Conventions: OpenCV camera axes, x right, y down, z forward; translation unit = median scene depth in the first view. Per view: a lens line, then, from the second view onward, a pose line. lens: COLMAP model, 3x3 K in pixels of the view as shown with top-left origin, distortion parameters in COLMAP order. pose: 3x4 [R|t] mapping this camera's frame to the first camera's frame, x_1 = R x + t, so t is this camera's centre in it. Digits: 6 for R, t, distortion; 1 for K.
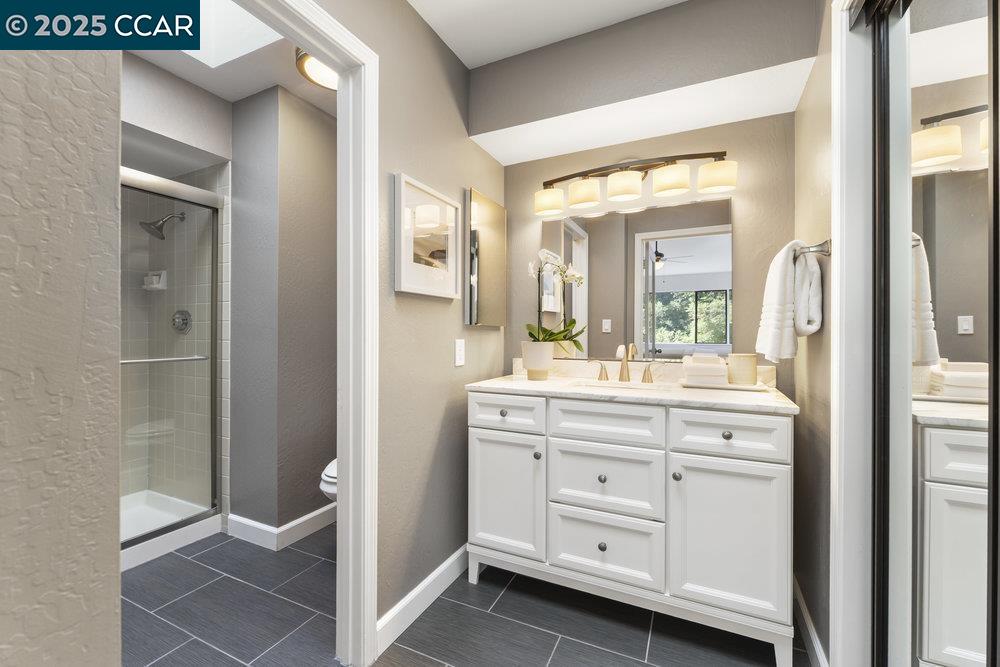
lens RADIAL K [[434.5, 0, 494.8], [0, 434.5, 333.0], [0, 0, 1]] dist [-0.000872, -0.000022]
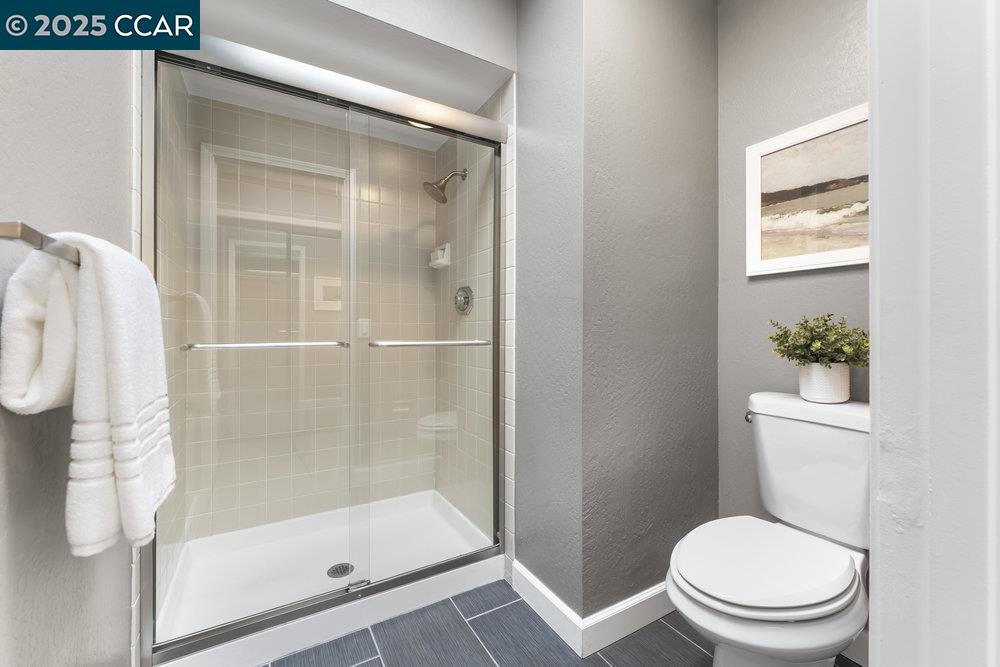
lens RADIAL K [[406.5, 0, 496.3], [0, 406.5, 319.6], [0, 0, 1]] dist [0.001271, 0.000067]
pose [[0.841812, -0.013649, -0.539598, -0.262696], [-0.000269, 0.999669, -0.025706, 0.033635], [0.539771, 0.021785, 0.841530, 0.401543]]
